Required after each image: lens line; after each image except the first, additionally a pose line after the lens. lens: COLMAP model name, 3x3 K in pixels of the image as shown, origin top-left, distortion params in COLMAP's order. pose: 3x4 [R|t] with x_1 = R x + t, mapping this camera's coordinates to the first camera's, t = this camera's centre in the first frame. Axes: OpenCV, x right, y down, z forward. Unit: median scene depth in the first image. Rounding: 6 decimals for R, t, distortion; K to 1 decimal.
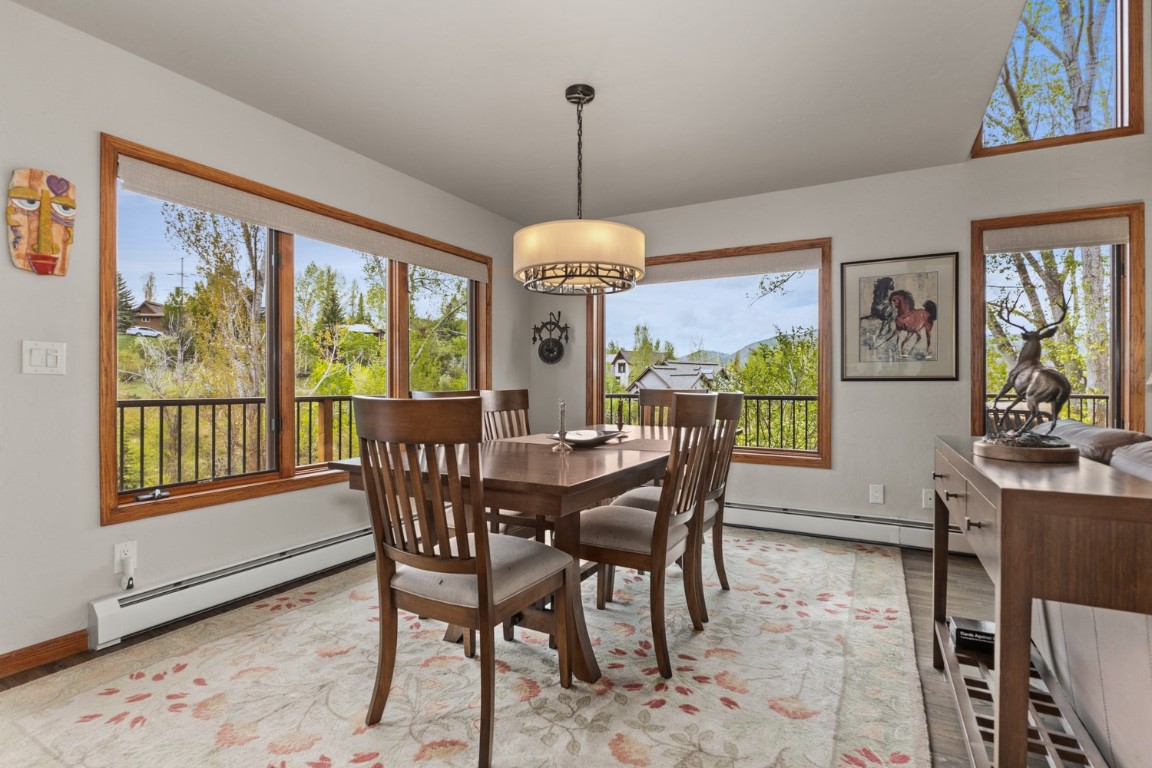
lens RADIAL K [[548.9, 0, 578.3], [0, 548.9, 383.0], [0, 0, 1]] dist [-0.003588, -0.001975]
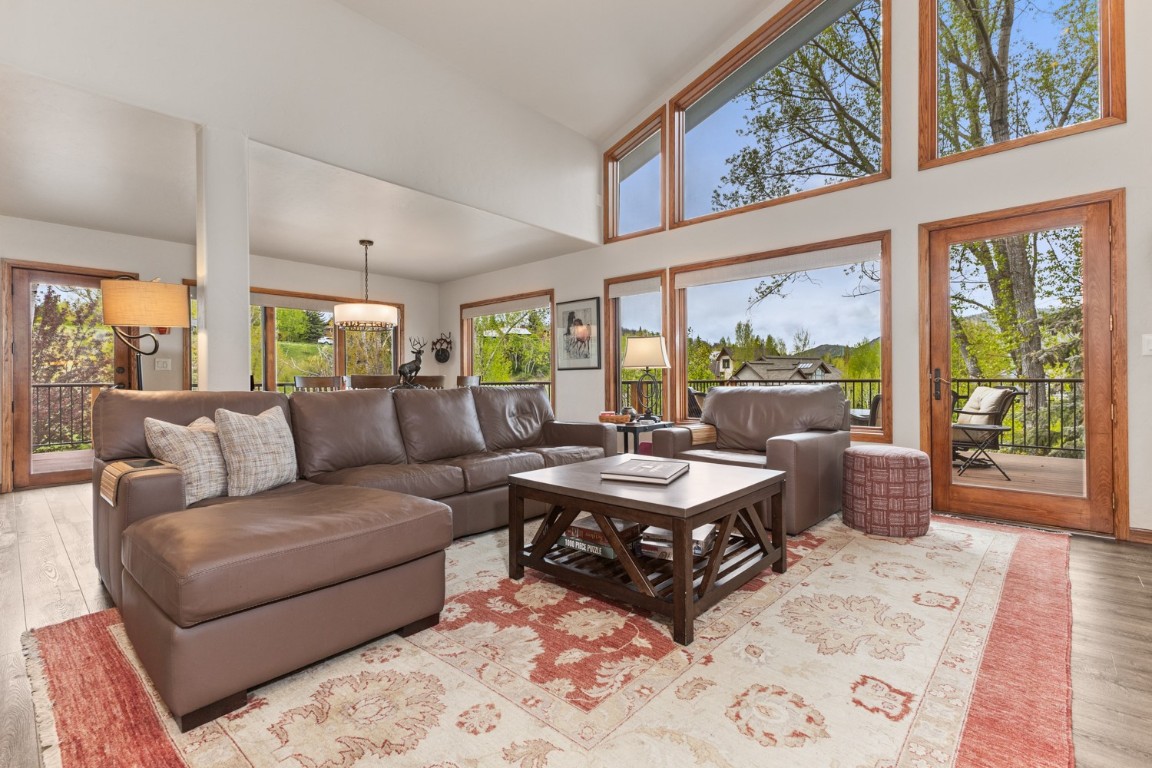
lens RADIAL K [[524.6, 0, 574.1], [0, 524.6, 385.1], [0, 0, 1]] dist [0.024014, 0.000327]
pose [[0.968785, -0.007054, -0.247804, 0.757717], [0.009446, 0.999920, 0.008464, 0.023579], [0.247724, -0.010540, 0.968773, -0.490188]]
